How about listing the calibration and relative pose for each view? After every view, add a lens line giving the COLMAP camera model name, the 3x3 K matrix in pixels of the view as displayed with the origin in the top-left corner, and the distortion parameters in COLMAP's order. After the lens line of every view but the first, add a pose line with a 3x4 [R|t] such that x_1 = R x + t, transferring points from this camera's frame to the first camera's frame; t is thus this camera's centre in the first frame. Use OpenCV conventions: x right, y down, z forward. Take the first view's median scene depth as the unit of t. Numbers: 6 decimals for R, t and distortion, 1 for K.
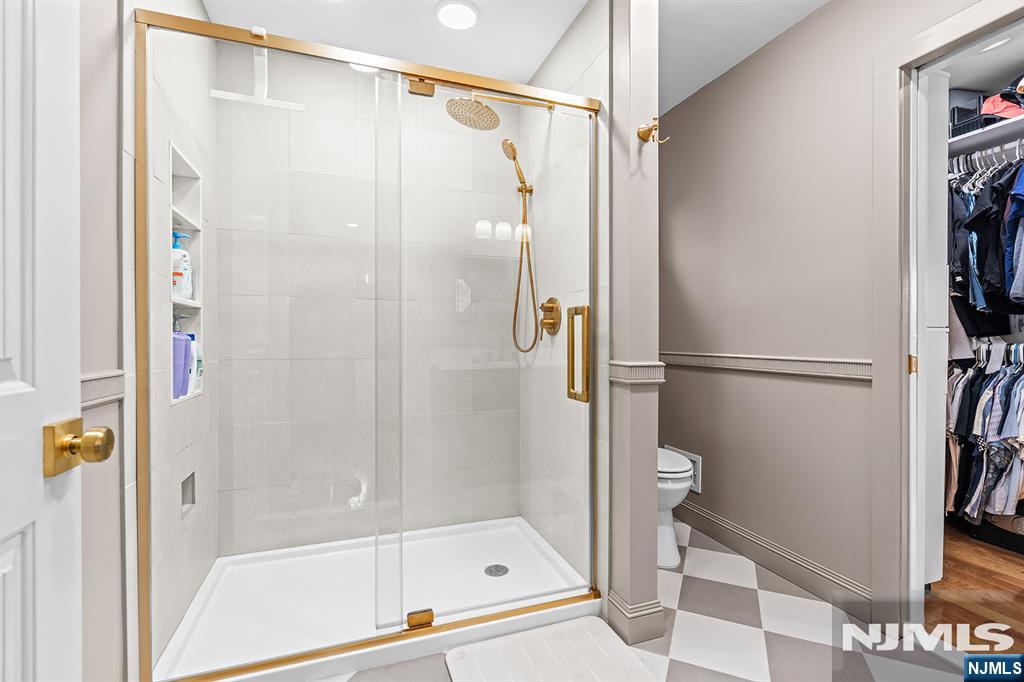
lens RADIAL K [[459.4, 0, 514.1], [0, 459.4, 339.3], [0, 0, 1]] dist [-0.004889, 0.001485]
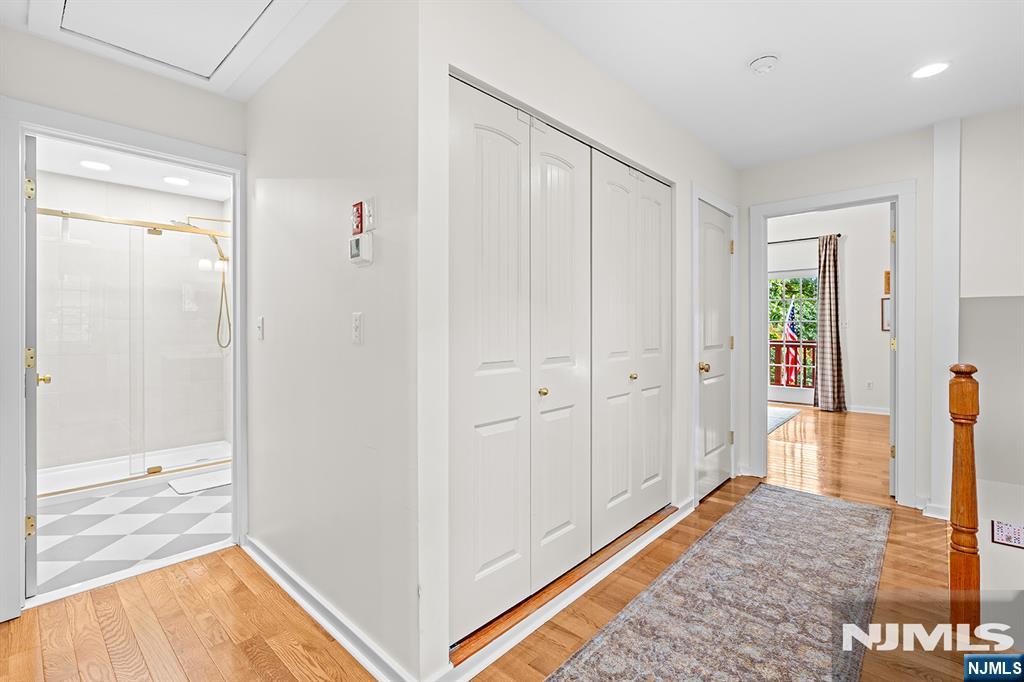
lens RADIAL K [[459.4, 0, 512.6], [0, 459.4, 327.7], [0, 0, 1]] dist [-0.004889, 0.001485]
pose [[0.891804, -0.002505, 0.452414, 0.231956], [0.003765, 0.999991, -0.001885, -0.046610], [-0.452406, 0.003384, 0.891806, -1.207339]]
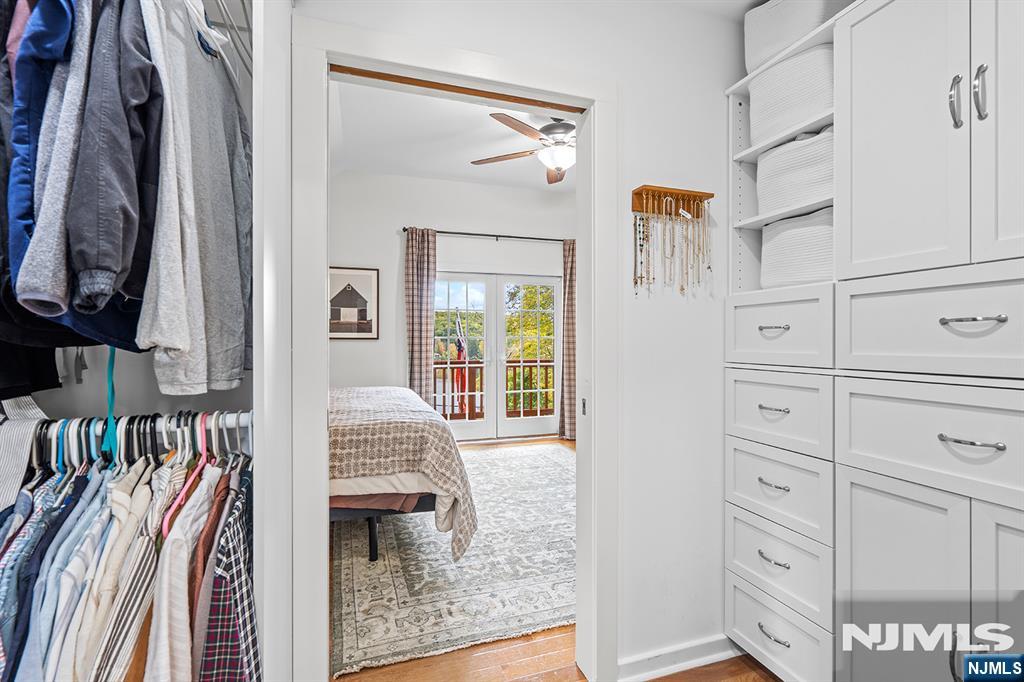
lens RADIAL K [[459.4, 0, 511.7], [0, 459.4, 342.3], [0, 0, 1]] dist [-0.004889, 0.001485]
pose [[0.033426, 0.000744, 0.999441, 0.726675], [0.005070, 0.999987, -0.000914, -0.056286], [-0.999428, 0.005098, 0.033422, 0.608463]]
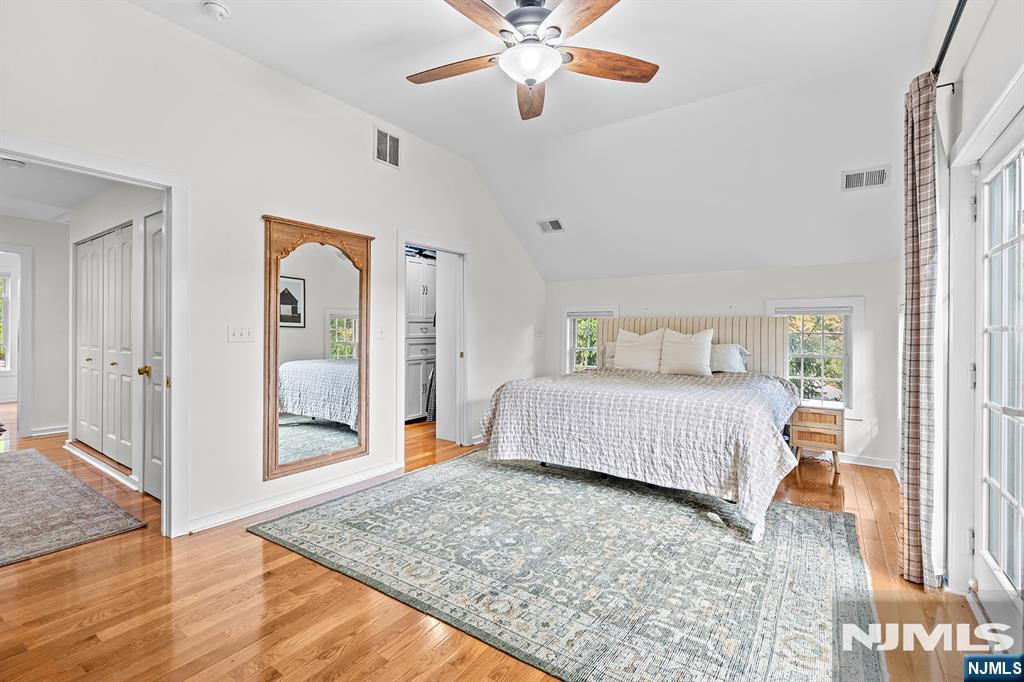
lens RADIAL K [[459.4, 0, 512.8], [0, 459.4, 330.7], [0, 0, 1]] dist [-0.004889, 0.001485]
pose [[0.572729, 0.004477, -0.819733, 3.162624], [-0.008679, 0.999962, -0.000602, -0.071204], [0.819699, 0.007459, 0.572746, -0.144543]]
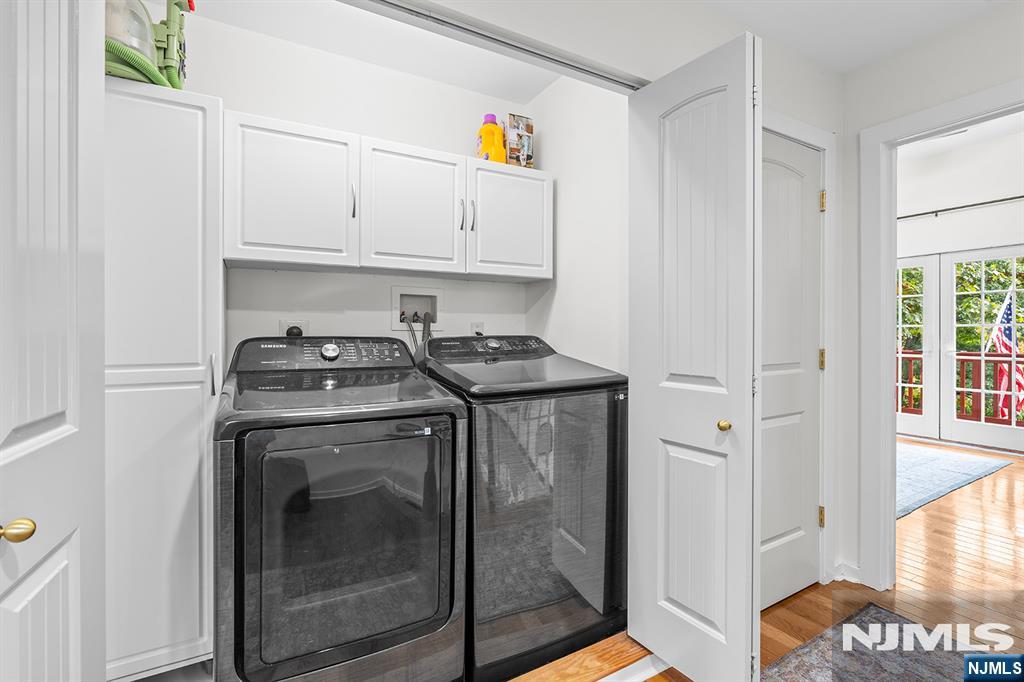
lens RADIAL K [[459.4, 0, 505.1], [0, 459.4, 332.7], [0, 0, 1]] dist [-0.004889, 0.001485]
pose [[0.988094, -0.000227, 0.153854, 0.803055], [0.000157, 1.000000, 0.000462, -0.051039], [-0.153854, -0.000433, 0.988094, -0.986190]]
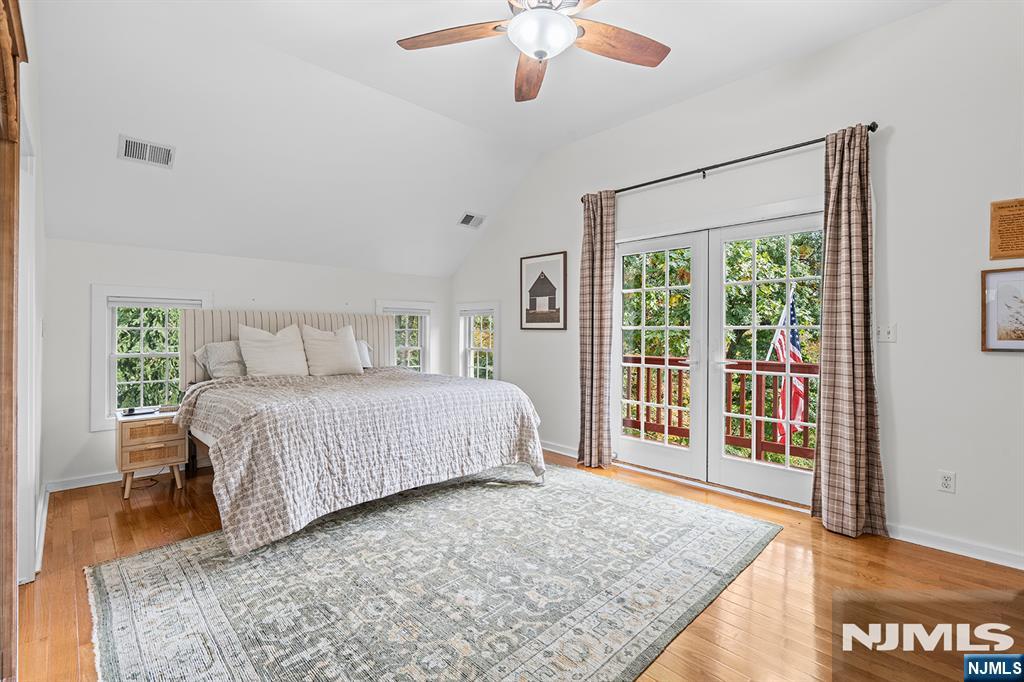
lens RADIAL K [[459.4, 0, 507.0], [0, 459.4, 331.2], [0, 0, 1]] dist [-0.004889, 0.001485]
pose [[0.917047, 0.005633, 0.398740, 1.856350], [-0.005032, 0.999984, -0.002554, -0.062940], [-0.398748, 0.000336, 0.917060, -0.366793]]
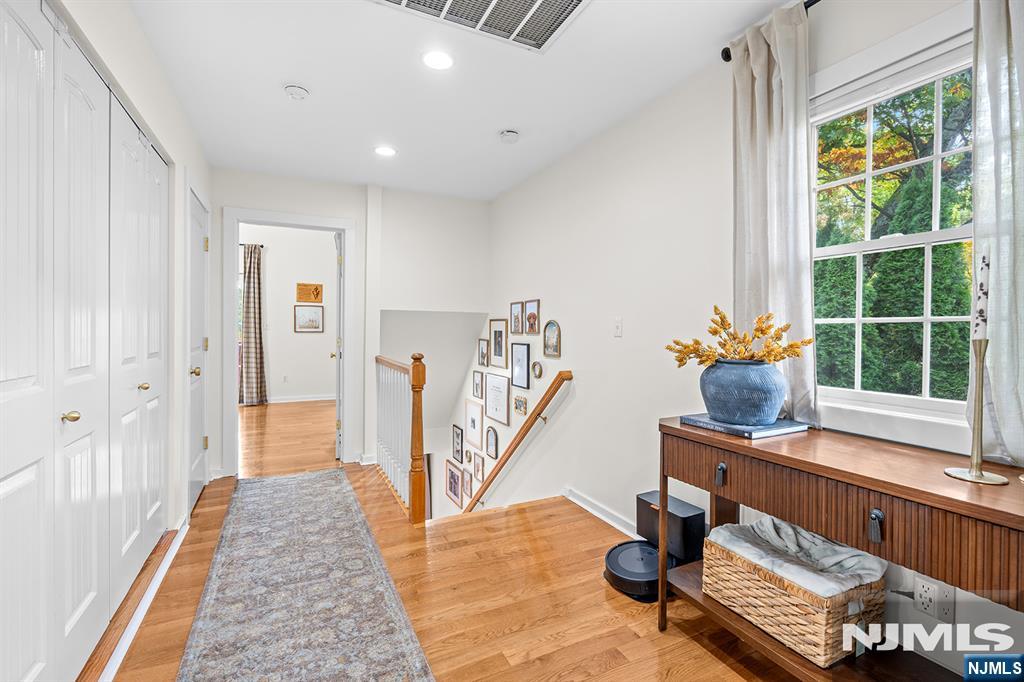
lens RADIAL K [[459.4, 0, 506.0], [0, 459.4, 336.5], [0, 0, 1]] dist [-0.004889, 0.001485]
pose [[-0.089097, -0.013128, 0.995936, 0.031895], [-0.006041, 0.999902, 0.012640, -0.045301], [-0.996005, -0.004891, -0.089167, -0.996320]]
